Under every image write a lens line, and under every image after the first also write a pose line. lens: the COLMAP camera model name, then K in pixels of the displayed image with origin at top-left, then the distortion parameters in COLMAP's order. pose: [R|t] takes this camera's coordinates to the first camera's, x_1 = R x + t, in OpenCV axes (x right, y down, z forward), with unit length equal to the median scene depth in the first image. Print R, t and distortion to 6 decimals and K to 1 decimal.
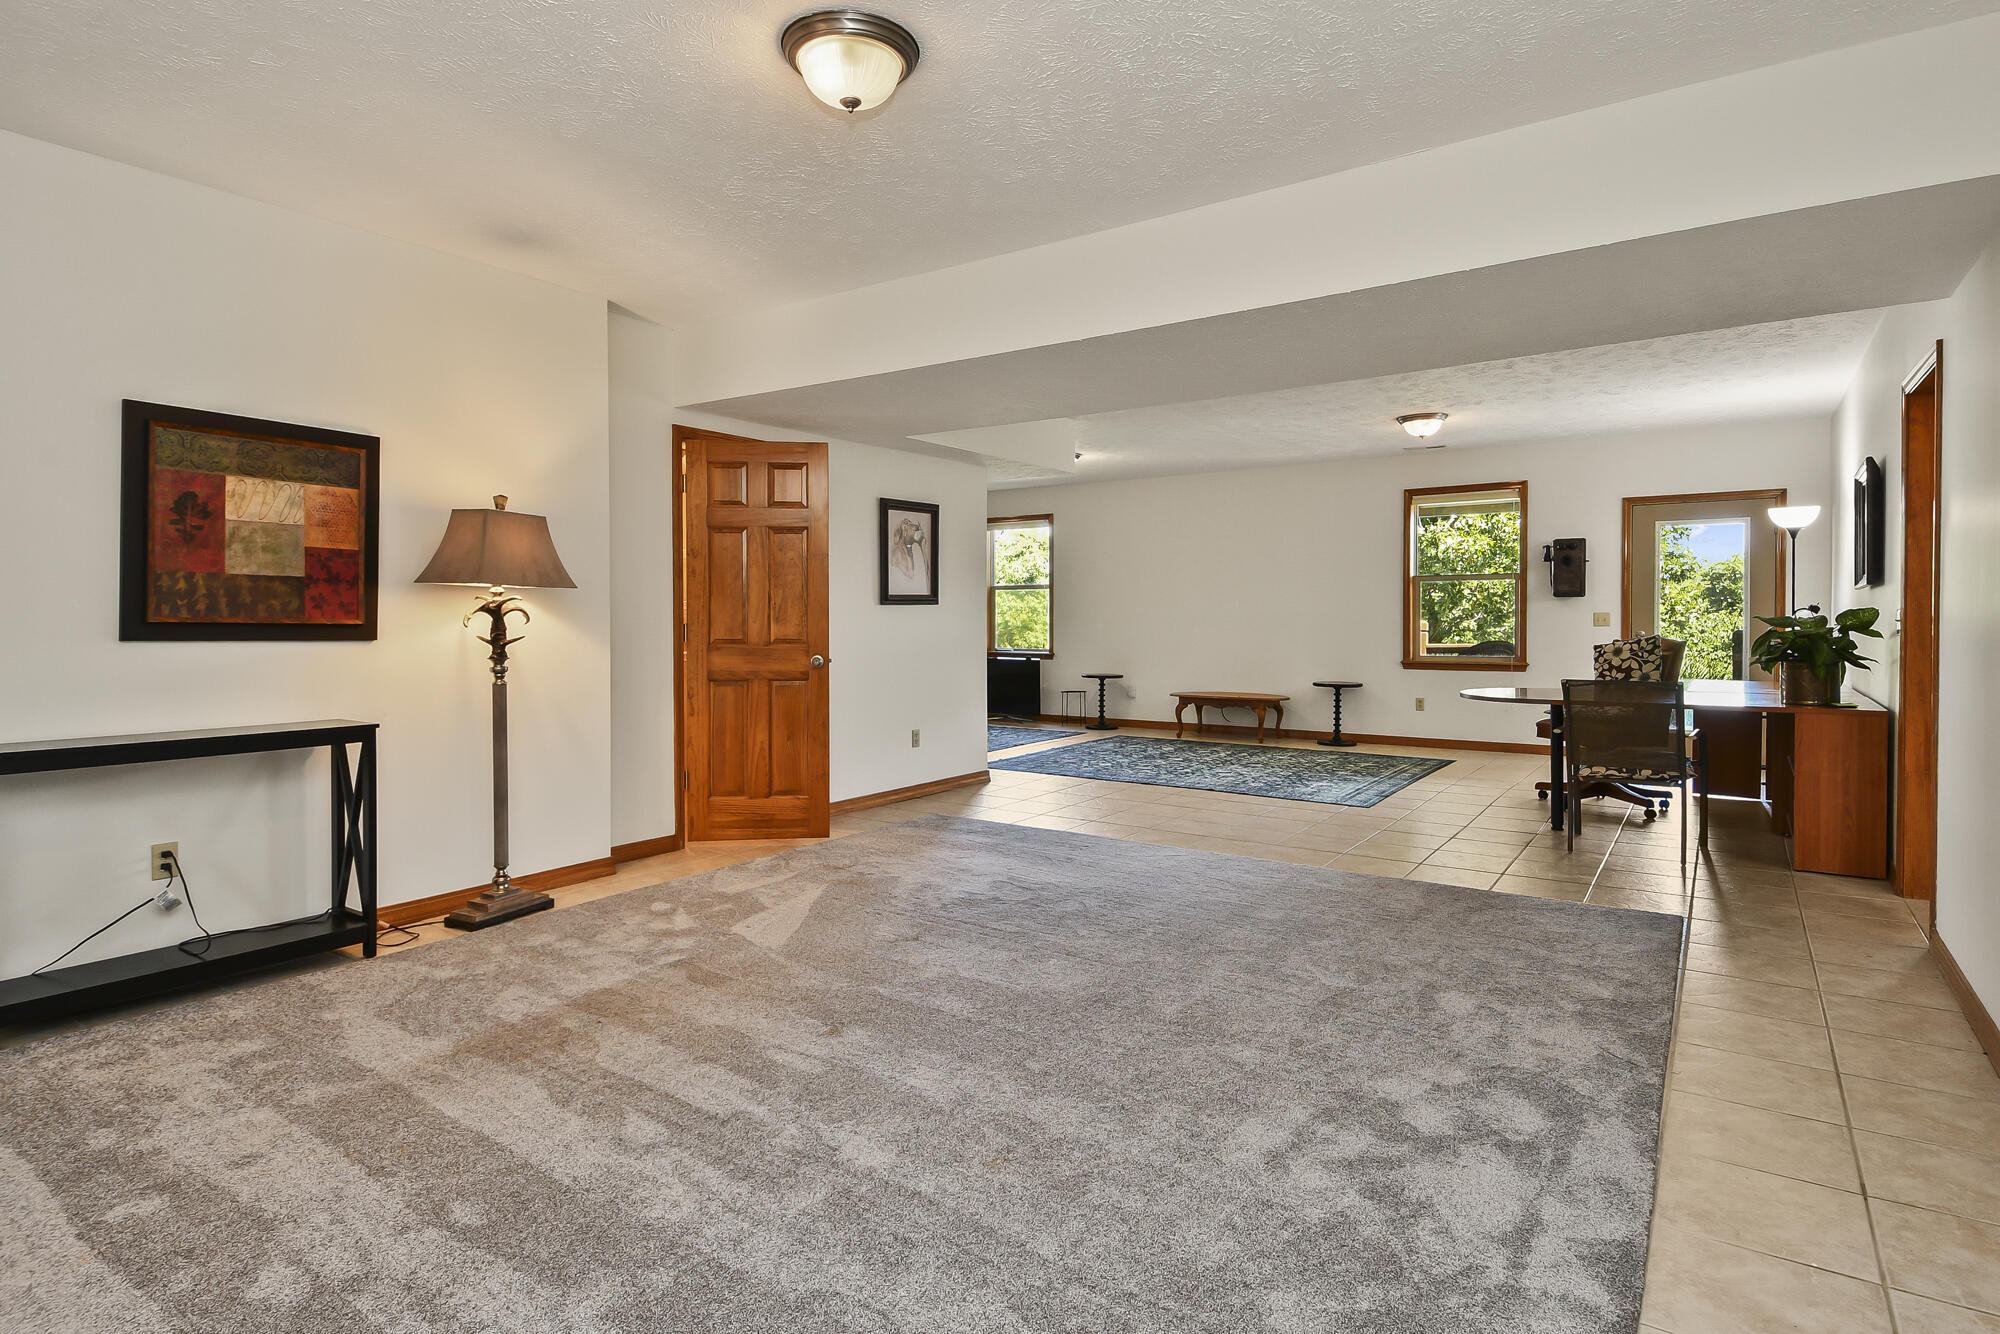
lens RADIAL K [[1044.6, 0, 1003.9], [0, 1044.6, 622.4], [0, 0, 1]] dist [0.006516, 0.000405]
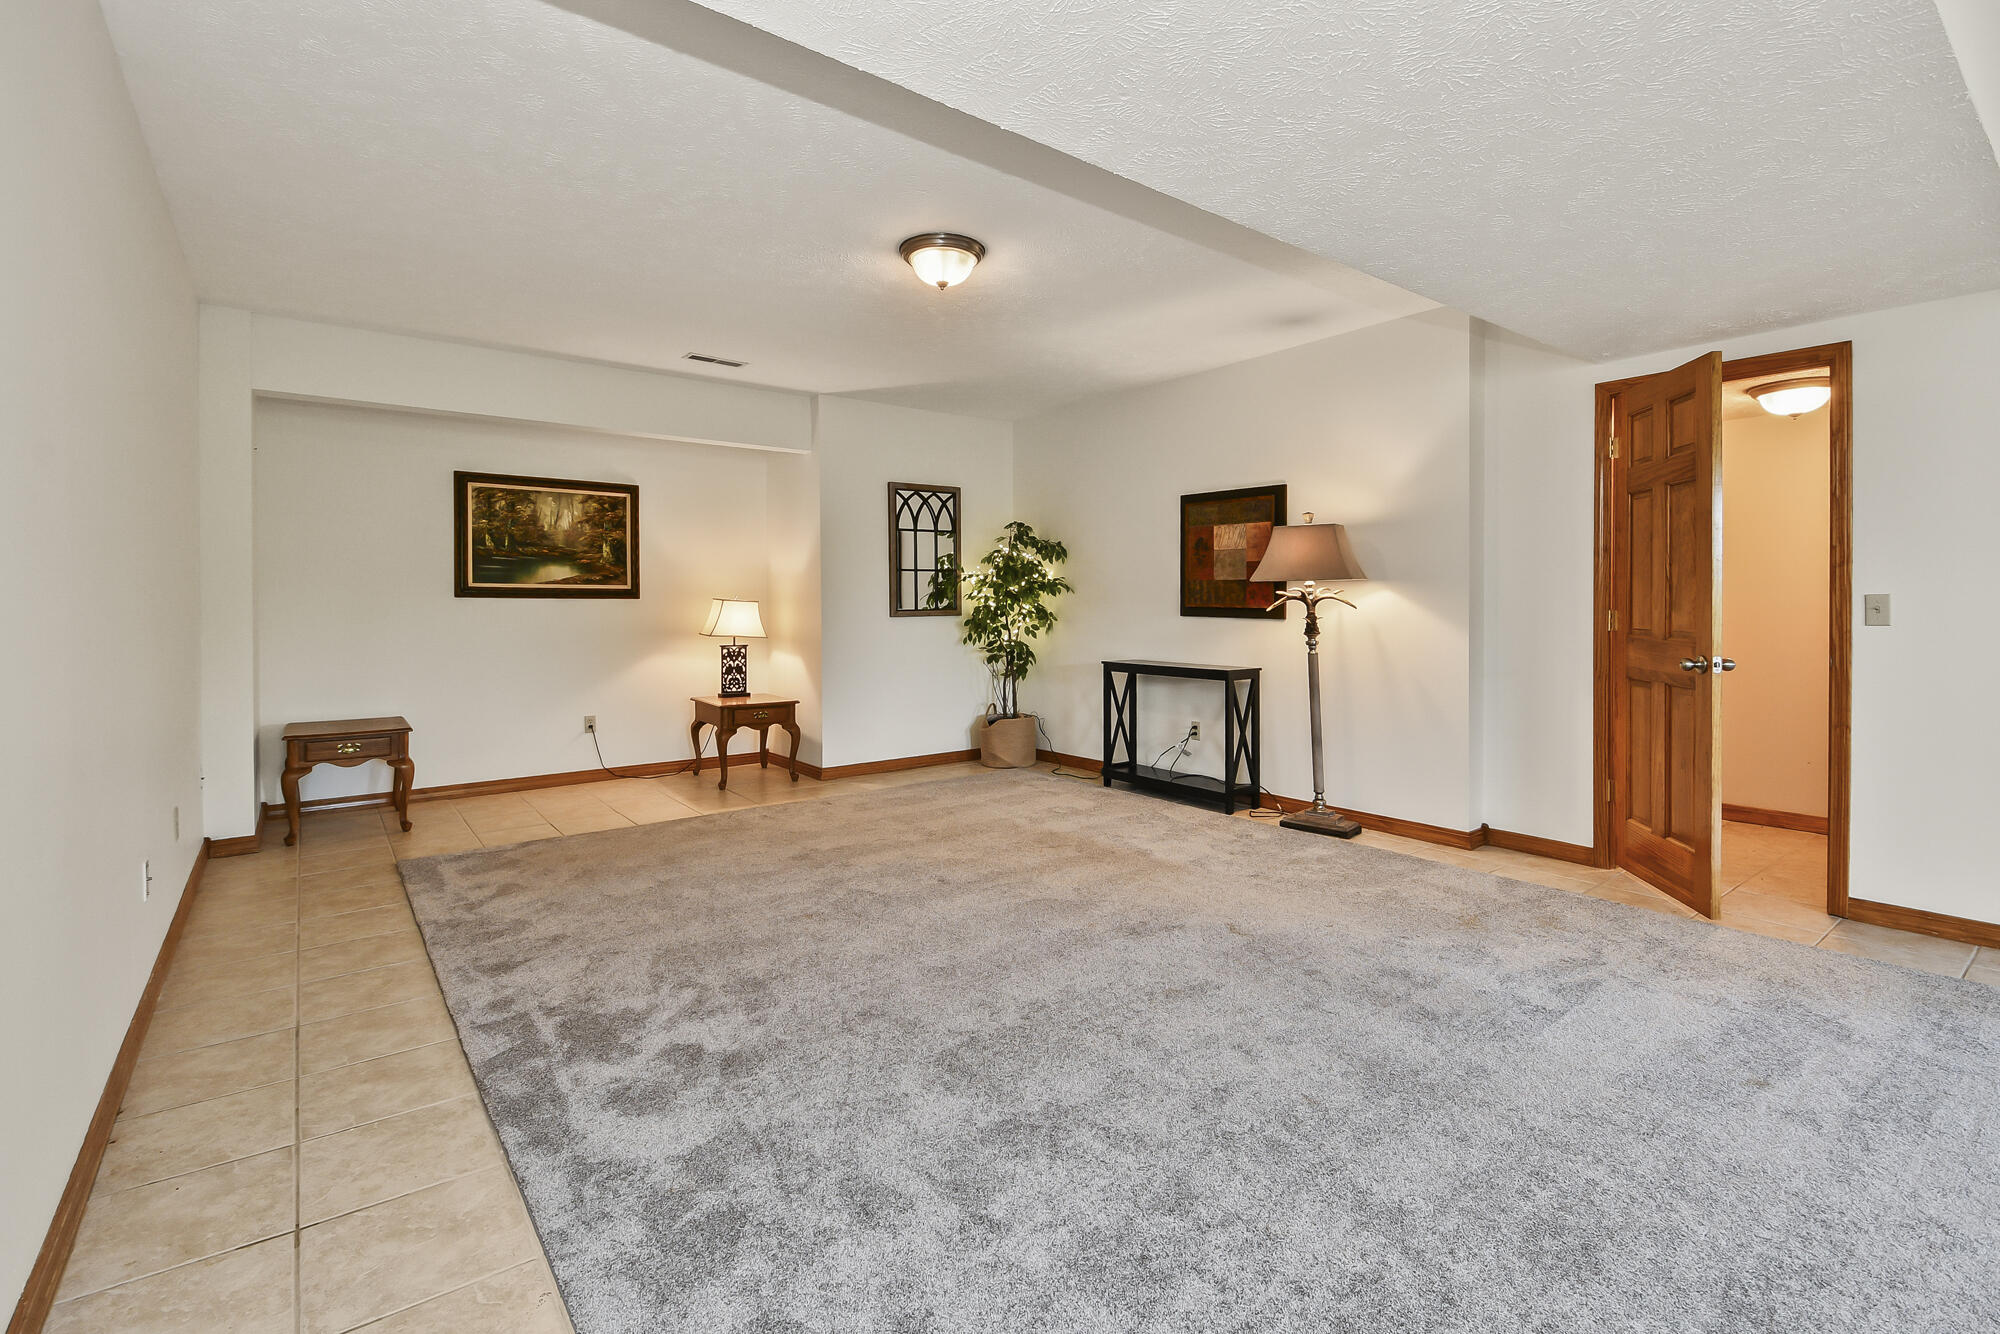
lens RADIAL K [[893.3, 0, 997.4], [0, 893.3, 615.2], [0, 0, 1]] dist [0.002178, -0.000143]
pose [[-0.310406, 0.013019, -0.950515, 0.787567], [0.000228, 0.999907, 0.013621, -0.006492], [0.950604, 0.004011, -0.310380, 1.054170]]
